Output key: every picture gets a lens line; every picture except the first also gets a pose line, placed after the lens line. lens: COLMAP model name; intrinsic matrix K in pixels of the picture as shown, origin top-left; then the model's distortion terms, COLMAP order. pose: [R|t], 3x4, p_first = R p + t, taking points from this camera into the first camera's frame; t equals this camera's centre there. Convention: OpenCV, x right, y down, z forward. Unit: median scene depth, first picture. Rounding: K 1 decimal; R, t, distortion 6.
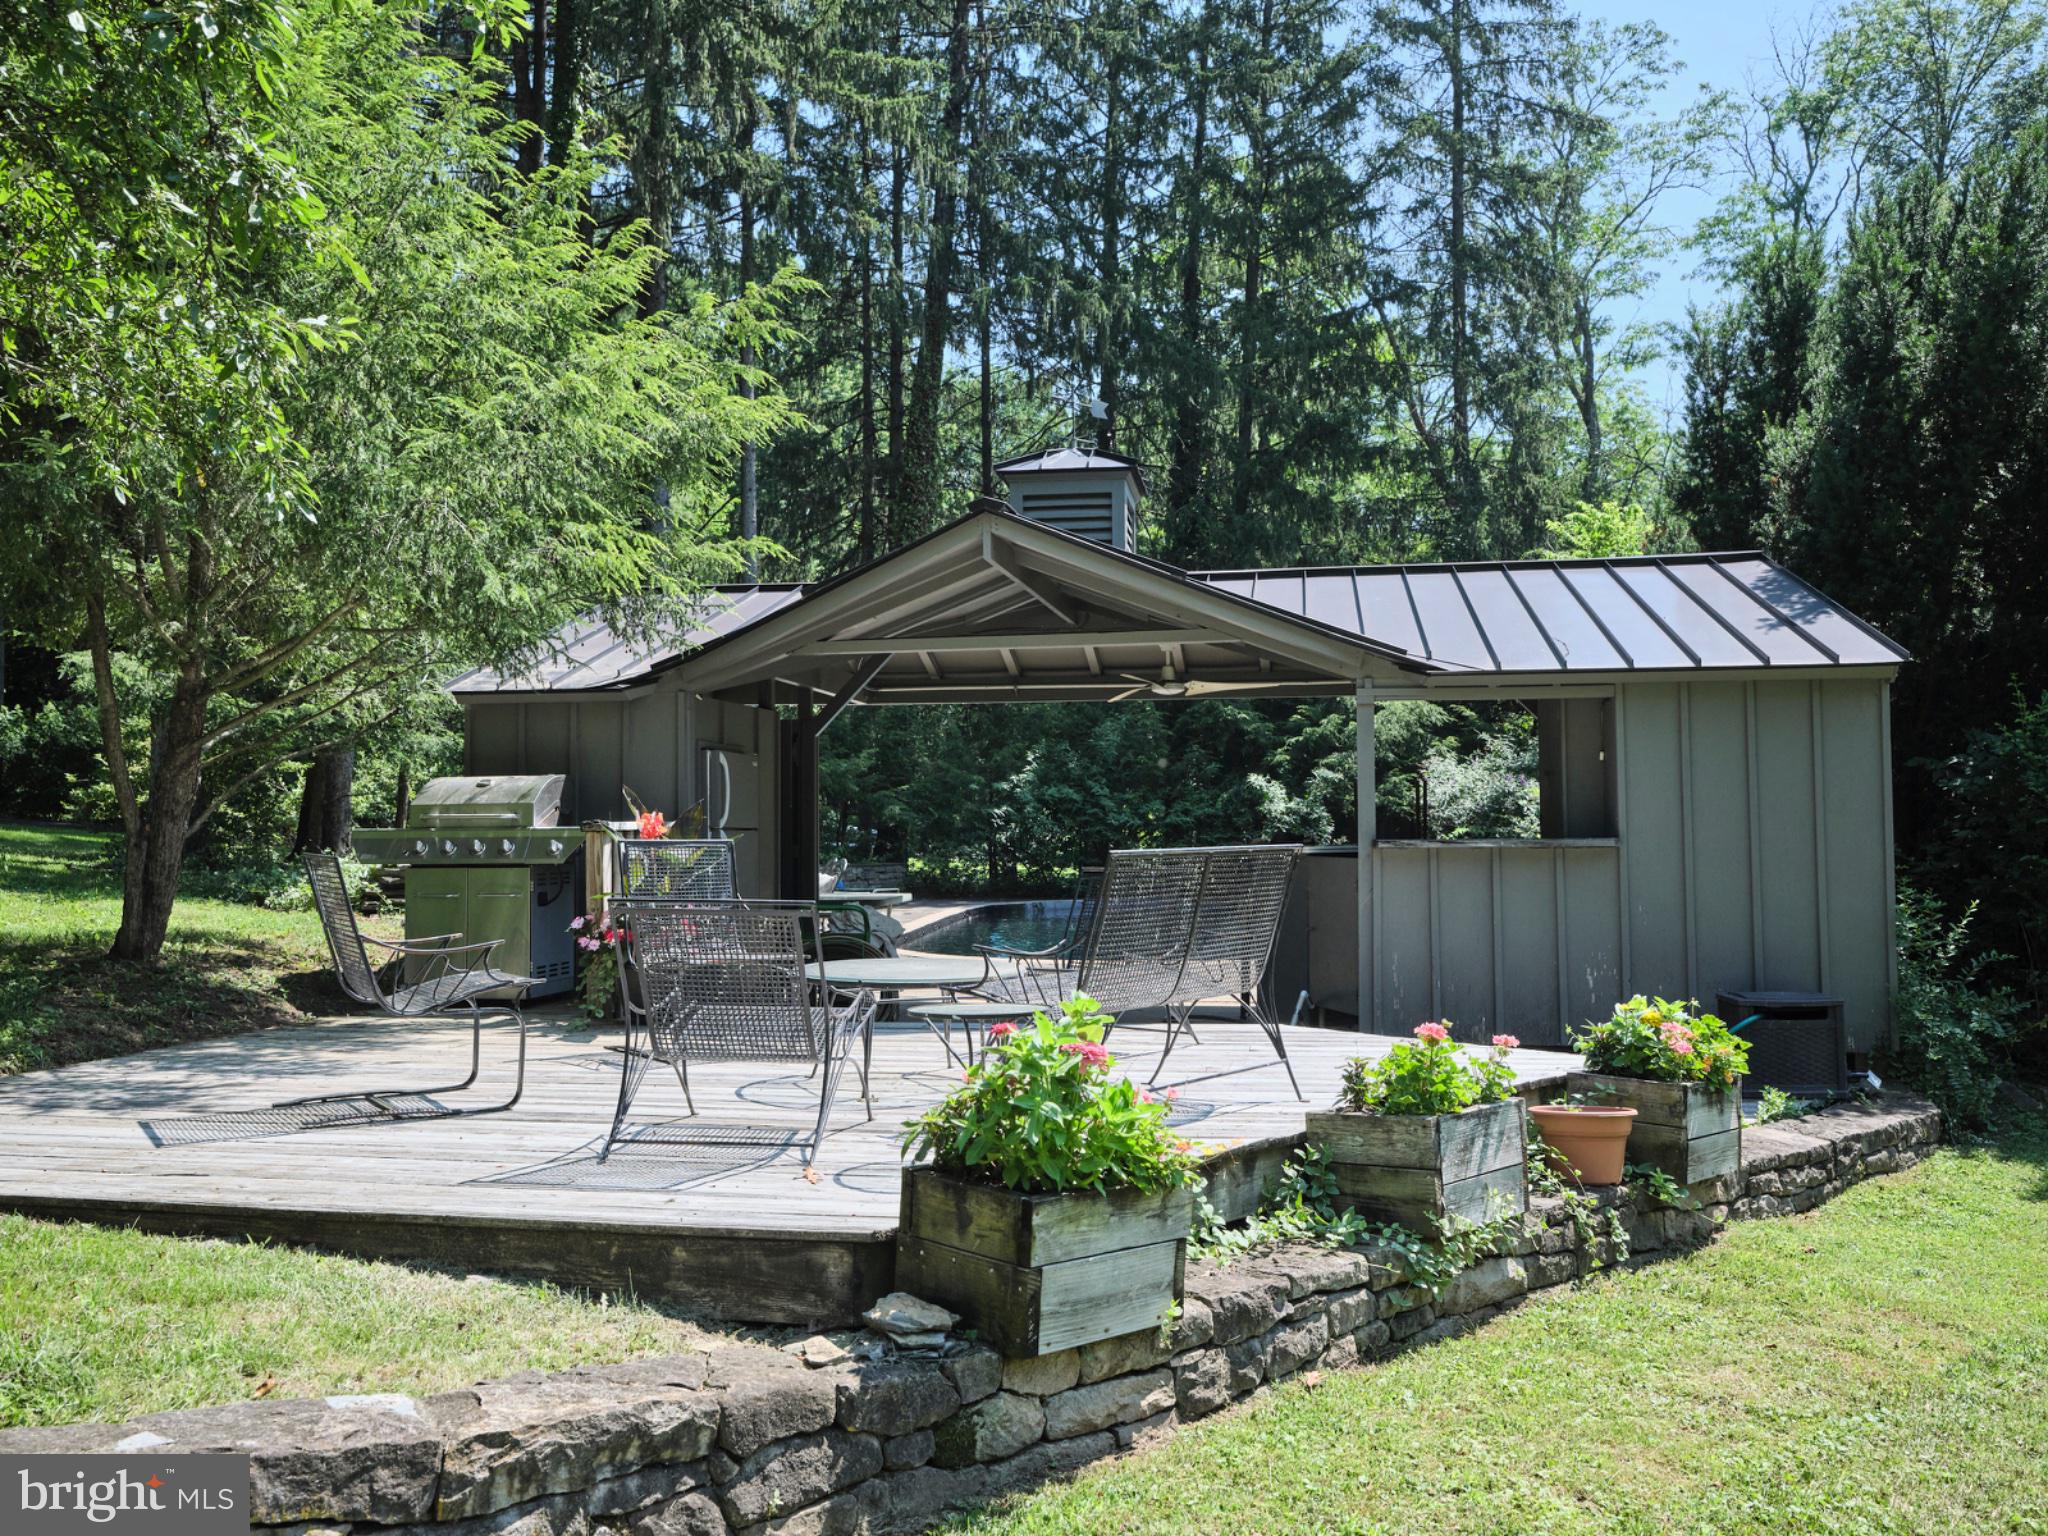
lens RADIAL K [[1666.4, 0, 1023.3], [0, 1666.4, 770.5], [0, 0, 1]] dist [0.002490, 0.000193]
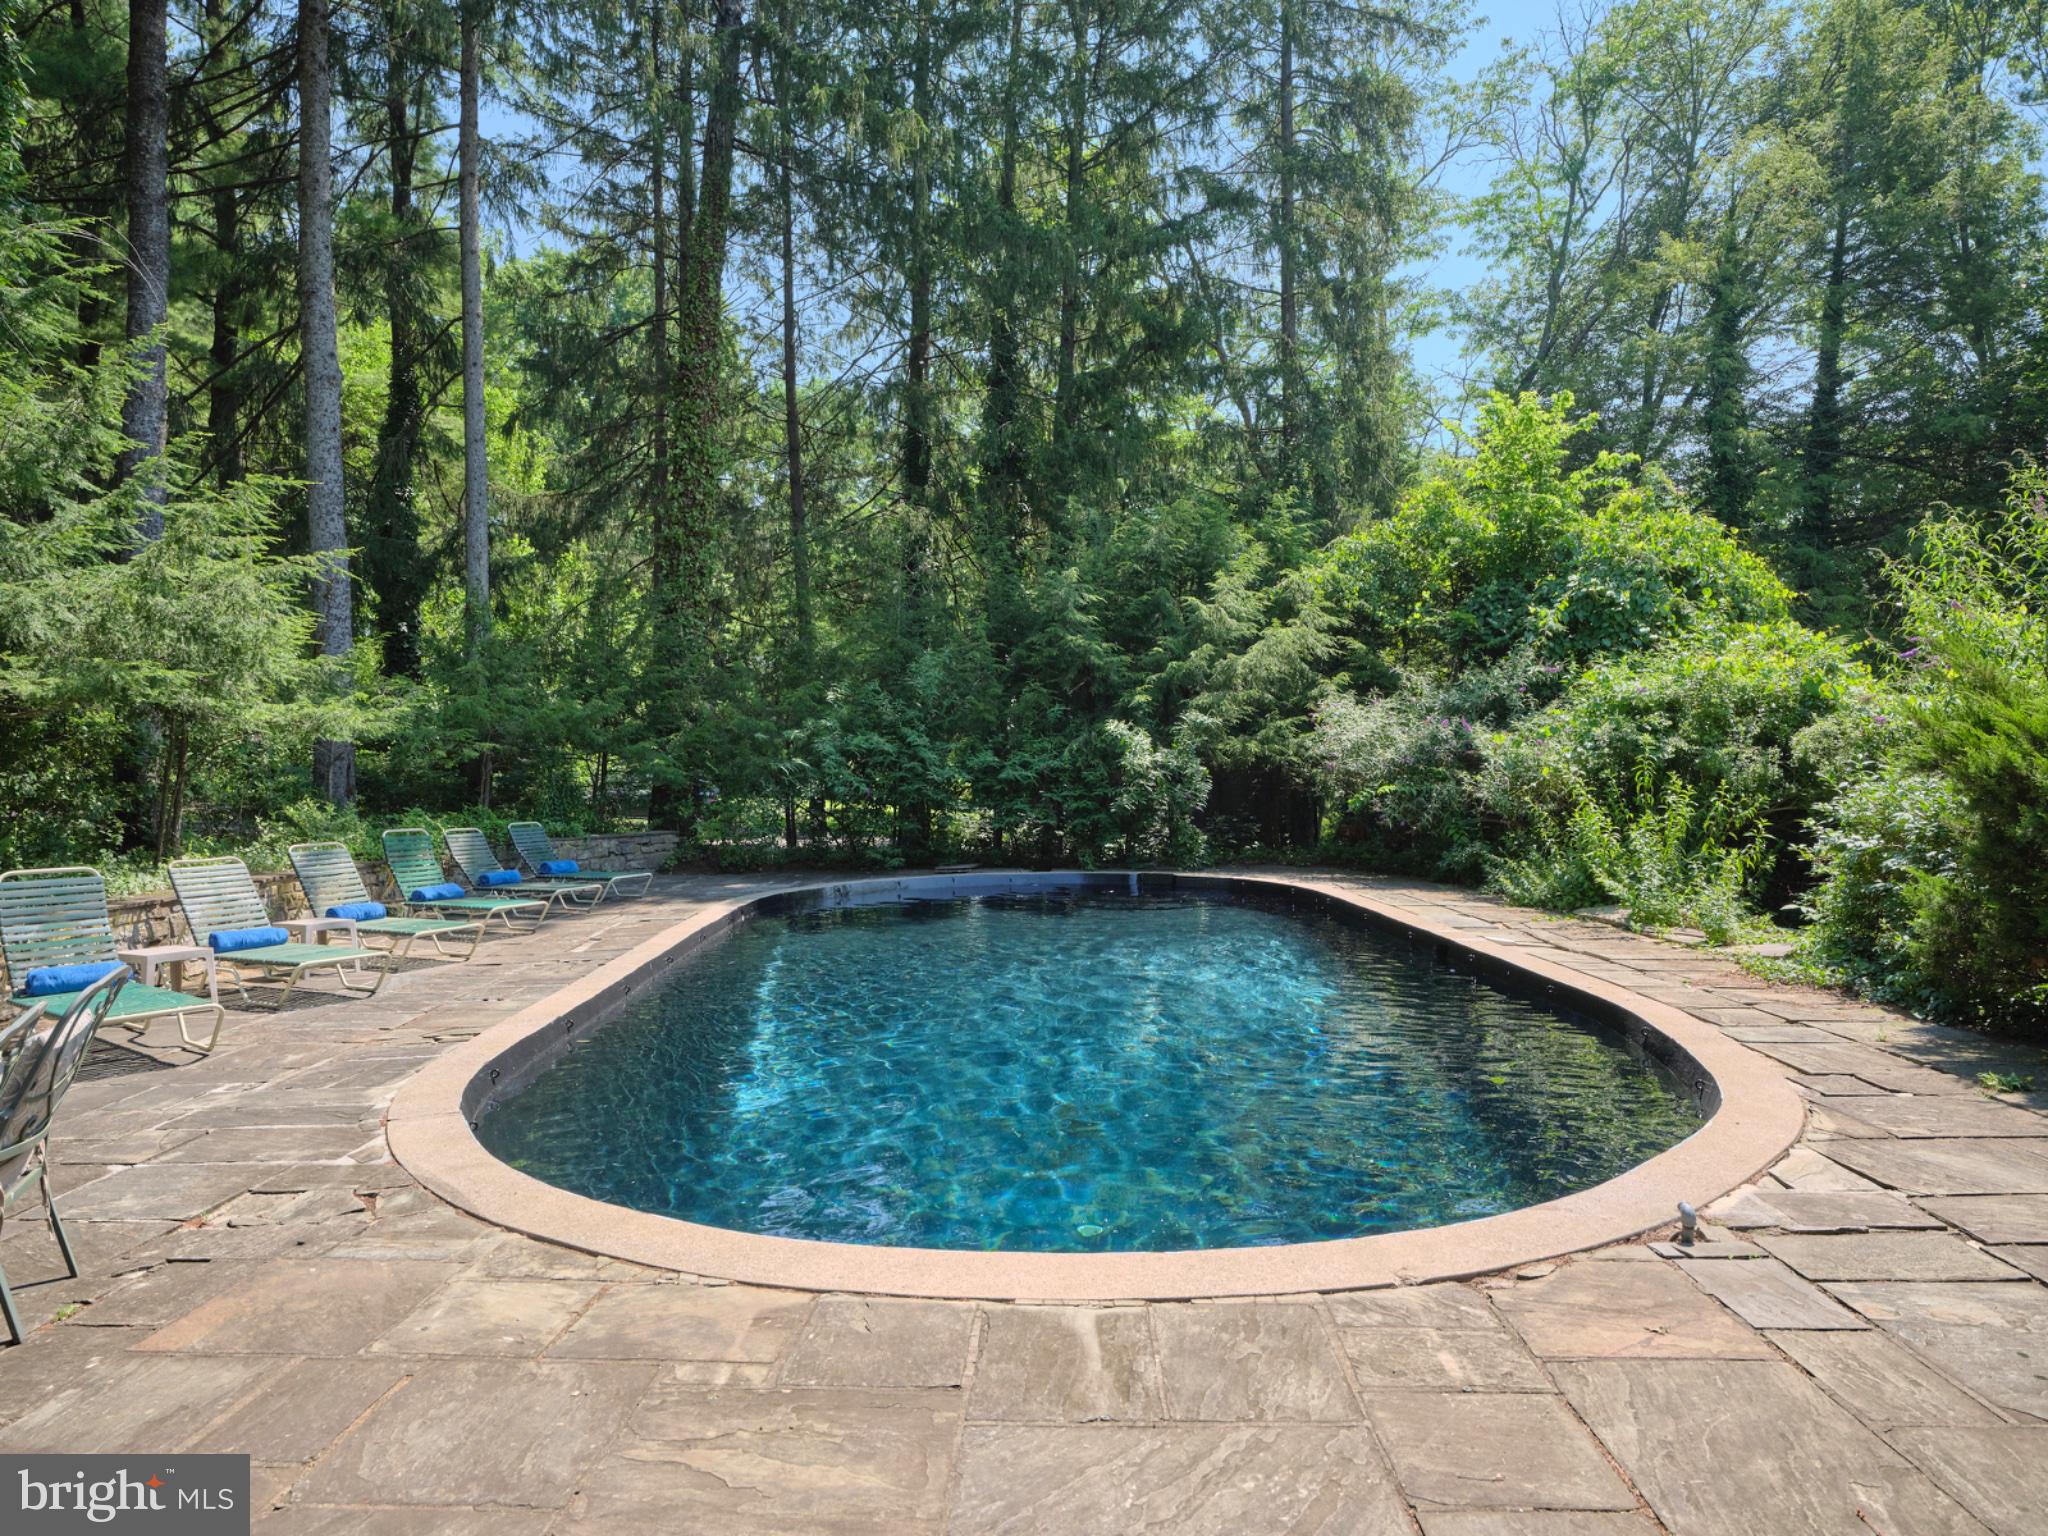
lens RADIAL K [[1387.4, 0, 1022.8], [0, 1387.4, 764.2], [0, 0, 1]] dist [0.002516, 0.000020]
pose [[0.991893, -0.008435, 0.126793, 0.011973], [0.004702, 0.999547, 0.029711, 0.003955], [-0.126986, -0.028874, 0.991484, 0.331703]]
